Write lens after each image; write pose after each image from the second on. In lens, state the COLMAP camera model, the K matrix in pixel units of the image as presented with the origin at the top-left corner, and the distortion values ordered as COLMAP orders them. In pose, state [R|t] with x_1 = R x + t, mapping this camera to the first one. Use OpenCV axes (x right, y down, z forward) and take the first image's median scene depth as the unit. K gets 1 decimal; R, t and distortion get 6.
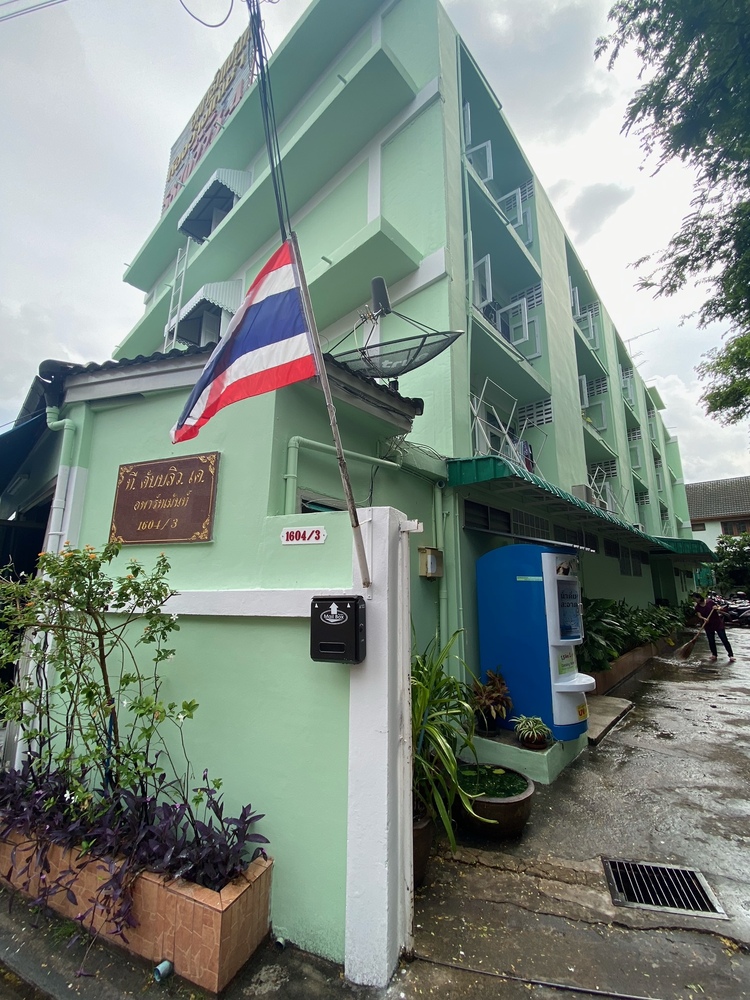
lens RADIAL K [[409.8, 0, 375.0], [0, 409.8, 500.0], [0, 0, 1]] dist [0.021079, -0.021252]
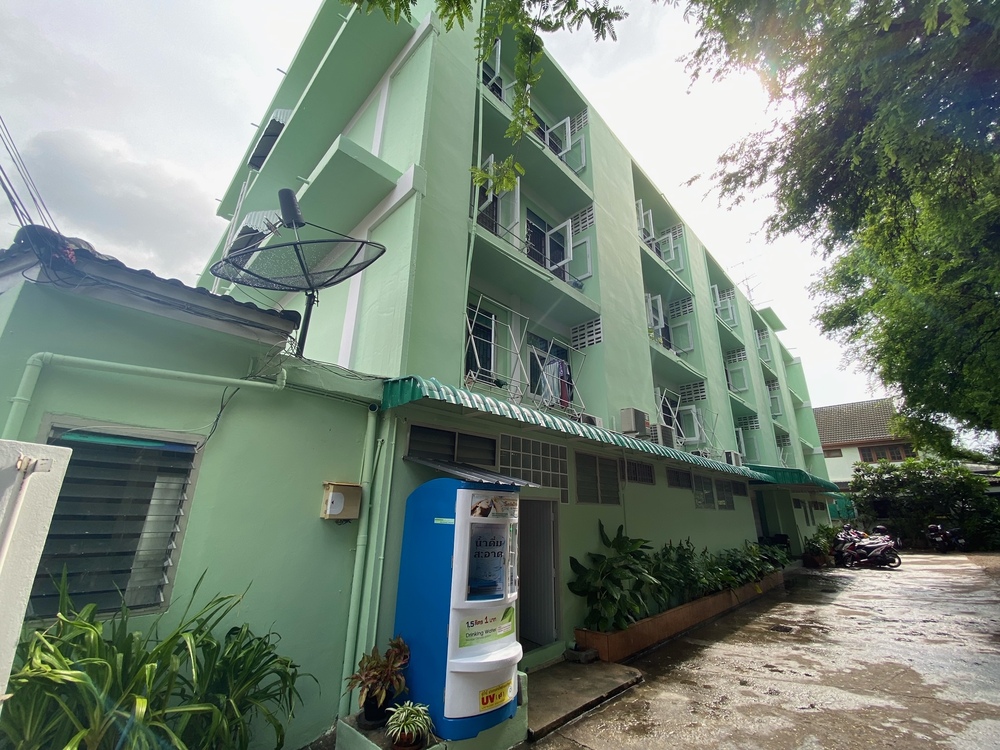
lens RADIAL K [[409.8, 0, 498.5], [0, 409.8, 373.1], [0, 0, 1]] dist [0.021079, -0.021252]
pose [[0.998962, -0.008690, -0.044714, 0.213626], [0.003041, 0.992165, -0.124894, -0.001015], [0.045449, 0.124628, 0.991162, 0.056088]]
